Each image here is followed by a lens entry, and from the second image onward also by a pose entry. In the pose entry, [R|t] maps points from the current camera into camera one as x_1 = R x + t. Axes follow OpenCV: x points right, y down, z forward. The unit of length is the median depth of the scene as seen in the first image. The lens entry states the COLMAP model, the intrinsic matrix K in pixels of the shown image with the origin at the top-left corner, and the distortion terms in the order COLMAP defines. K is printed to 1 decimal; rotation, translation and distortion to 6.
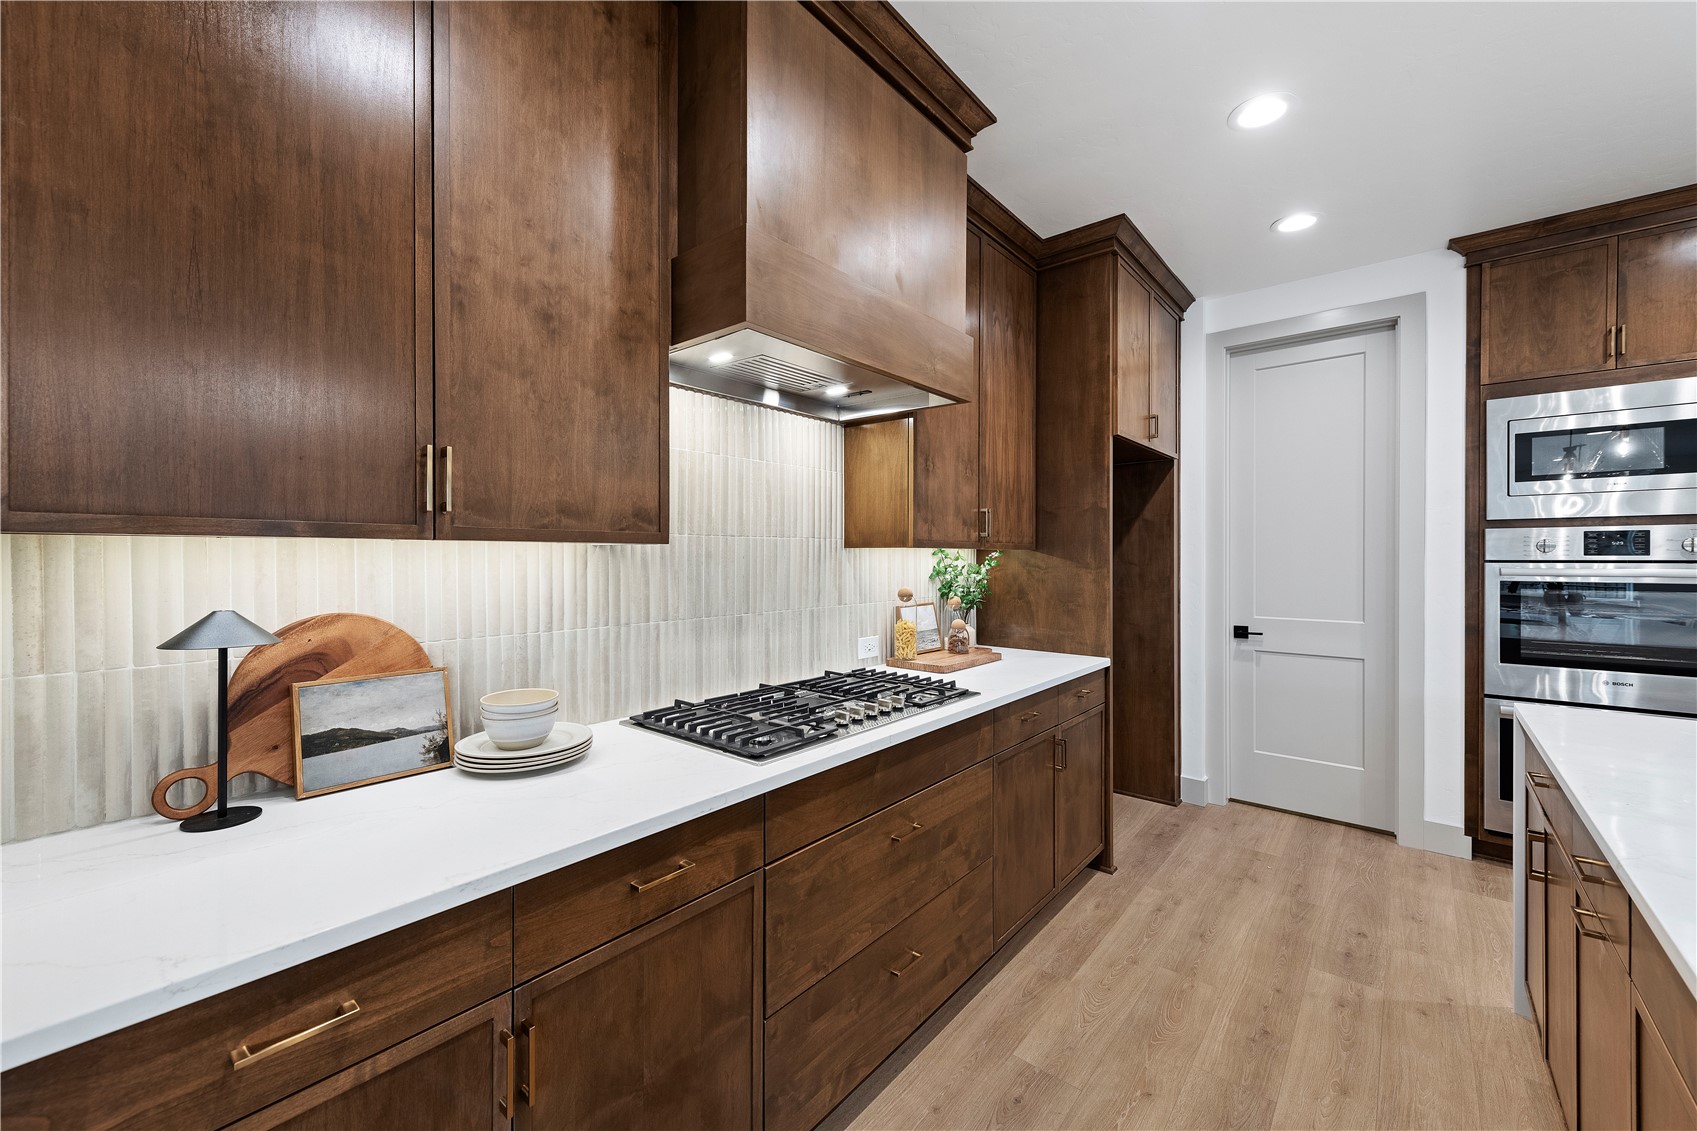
lens RADIAL K [[665.1, 0, 836.7], [0, 665.1, 559.2], [0, 0, 1]] dist [0.003299, -0.000222]
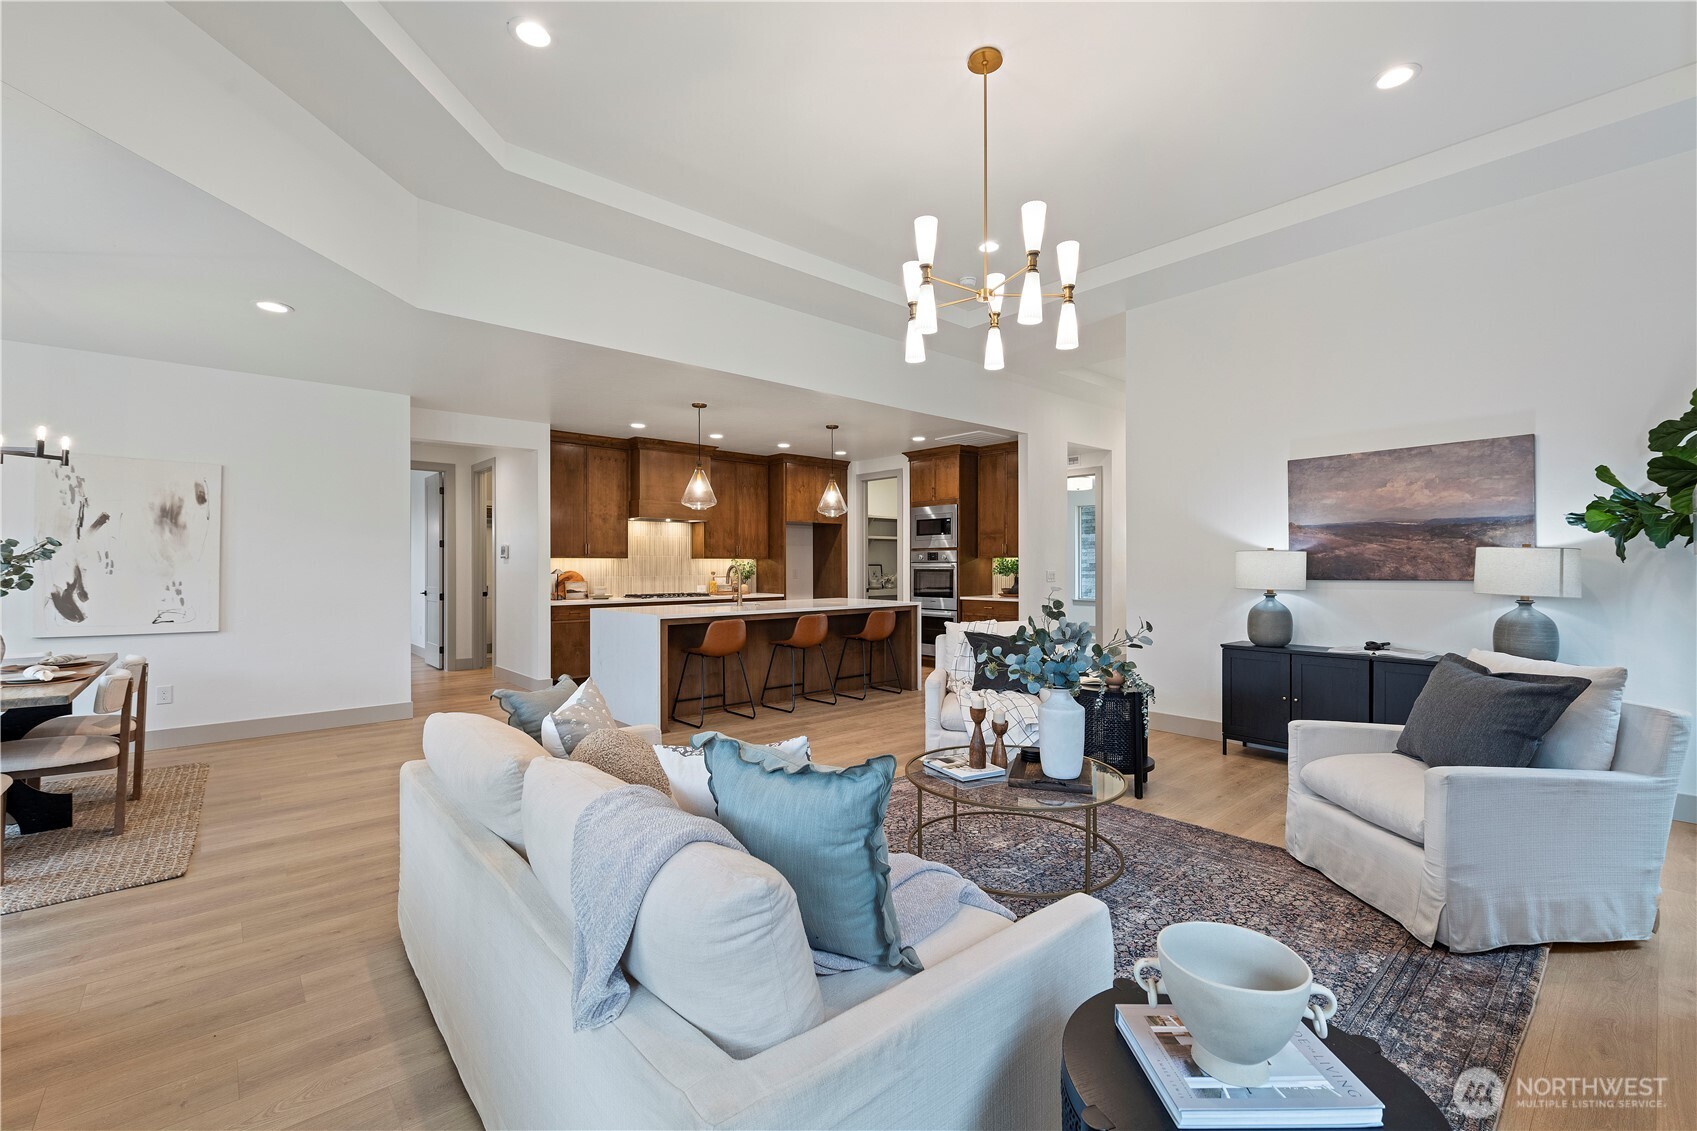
lens RADIAL K [[747.6, 0, 854.4], [0, 747.6, 564.8], [0, 0, 1]] dist [0.005337, 0.000201]
pose [[0.991192, -0.002919, -0.132404, 1.842437], [0.002246, 0.999984, -0.005229, 0.049764], [0.132417, 0.004886, 0.991182, -3.680108]]
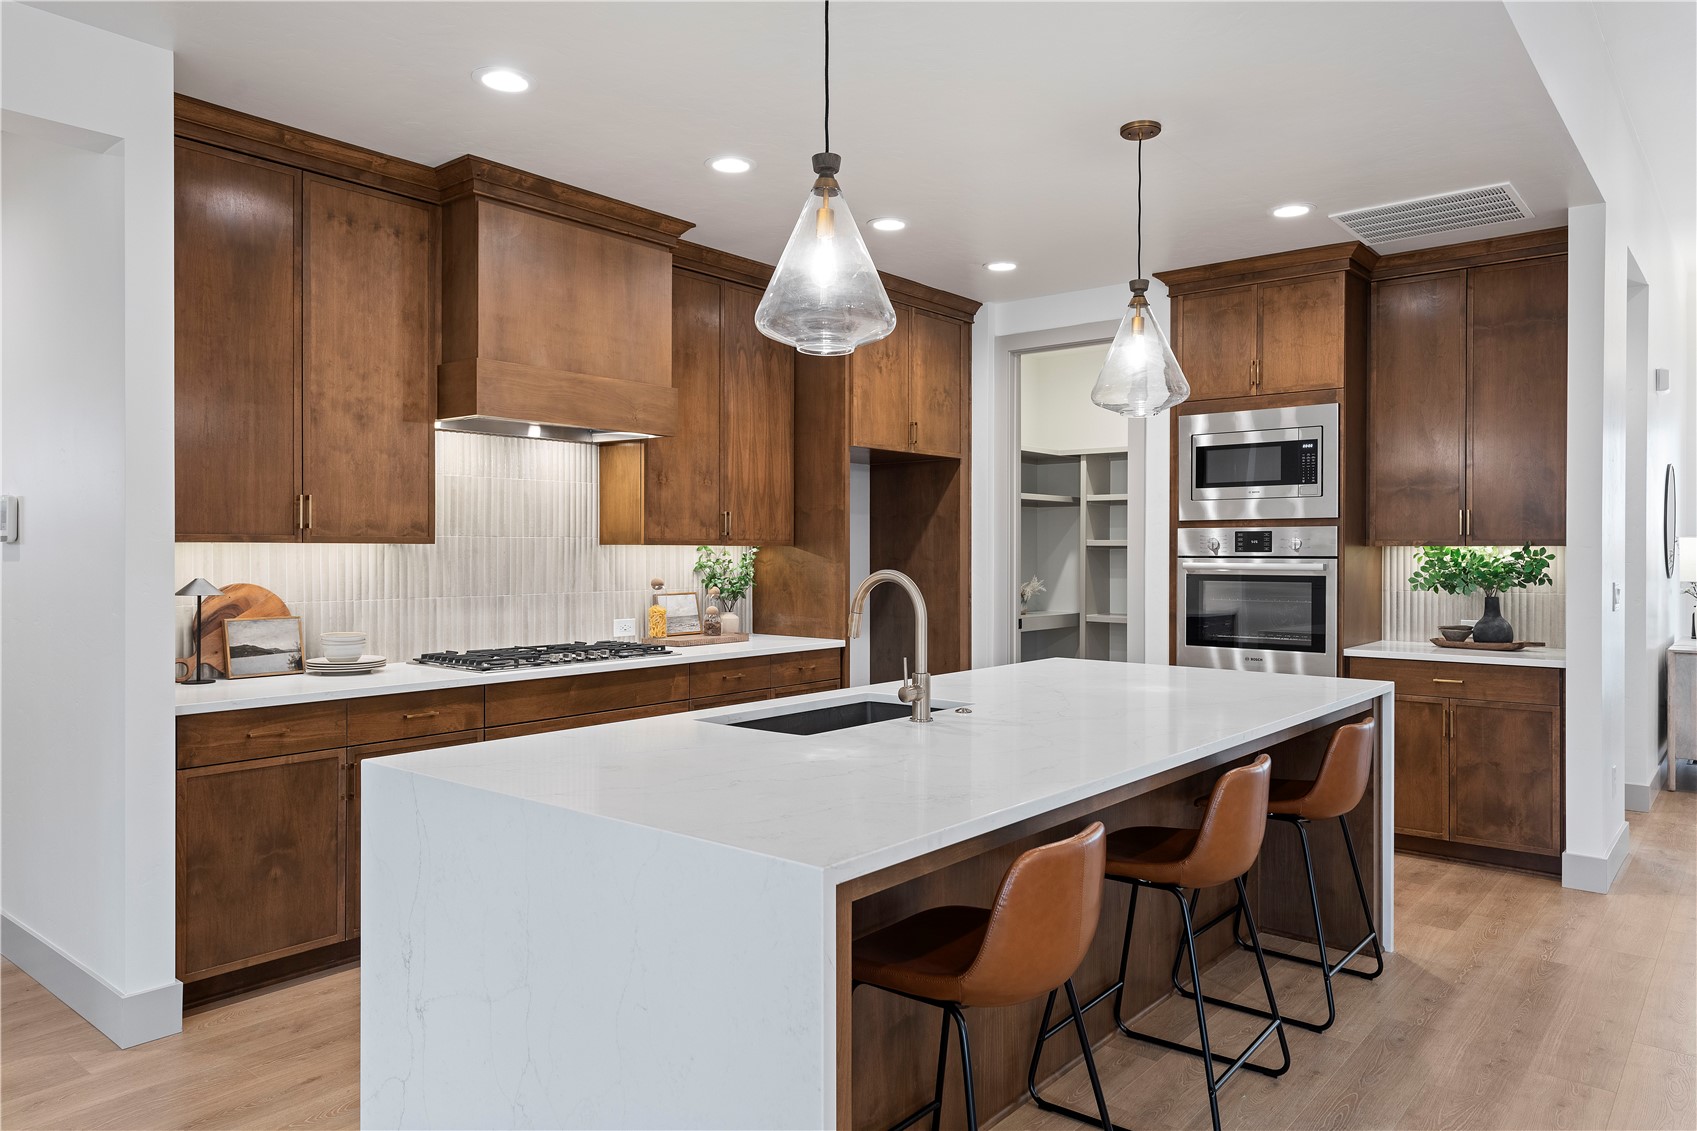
lens RADIAL K [[1128.1, 0, 846.8], [0, 1128.1, 555.0], [0, 0, 1]] dist [0.010086, -0.006531]
pose [[0.999882, 0.001056, 0.015344, 0.593347], [-0.001035, 0.999999, -0.001362, 0.005788], [-0.015345, 0.001346, 0.999881, -1.477088]]
